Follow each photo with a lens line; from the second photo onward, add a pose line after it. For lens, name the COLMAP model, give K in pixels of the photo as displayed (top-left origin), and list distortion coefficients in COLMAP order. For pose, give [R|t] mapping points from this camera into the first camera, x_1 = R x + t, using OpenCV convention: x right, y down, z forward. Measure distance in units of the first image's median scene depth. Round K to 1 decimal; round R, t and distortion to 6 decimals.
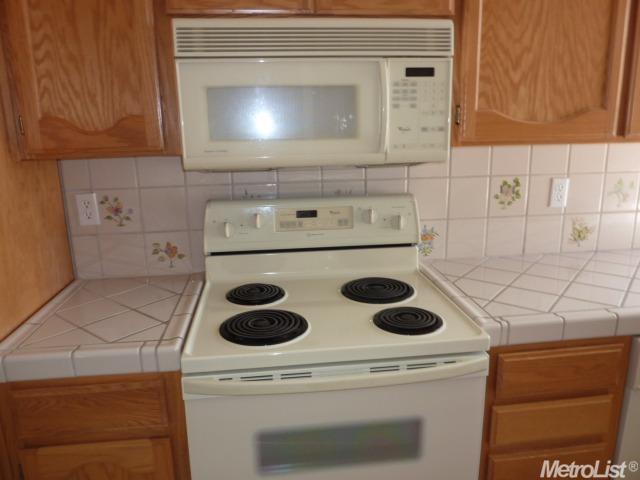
lens RADIAL K [[477.9, 0, 320.0], [0, 477.9, 240.0], [0, 0, 1]] dist [-0.025881, -0.007160]
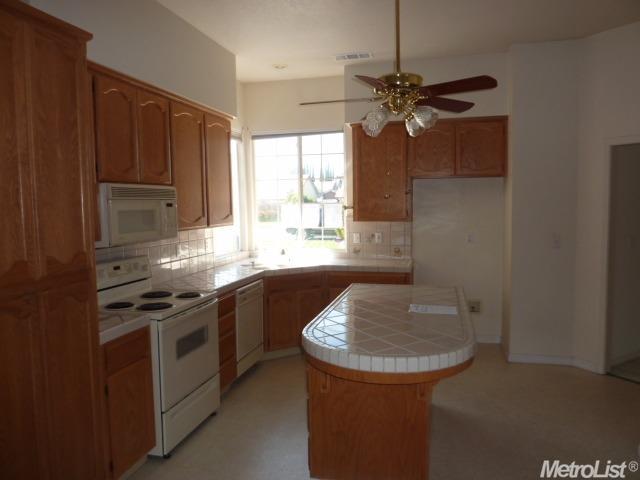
lens RADIAL K [[477.9, 0, 320.0], [0, 477.9, 240.0], [0, 0, 1]] dist [-0.025881, -0.007160]
pose [[0.354079, -0.058837, 0.933363, -1.665106], [0.235537, 0.971459, -0.028115, 0.094279], [-0.905069, 0.229797, 0.357831, -0.567532]]
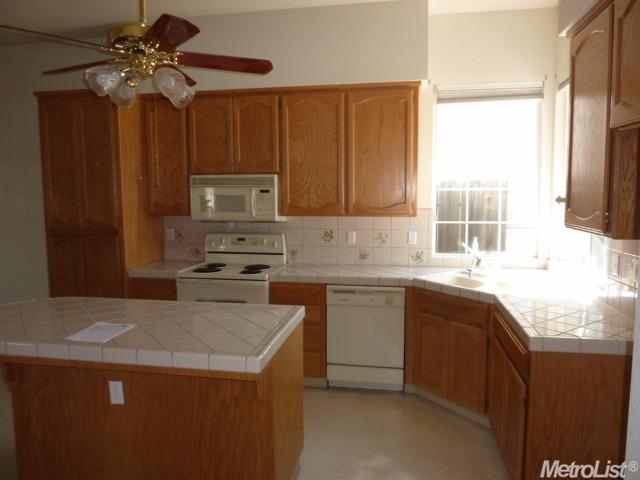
lens RADIAL K [[477.9, 0, 320.0], [0, 477.9, 240.0], [0, 0, 1]] dist [-0.025881, -0.007160]
pose [[0.957230, 0.046554, -0.285557, 1.181582], [-0.085194, 0.988565, -0.124421, 0.248678], [0.276500, 0.143427, 0.950251, -1.439658]]
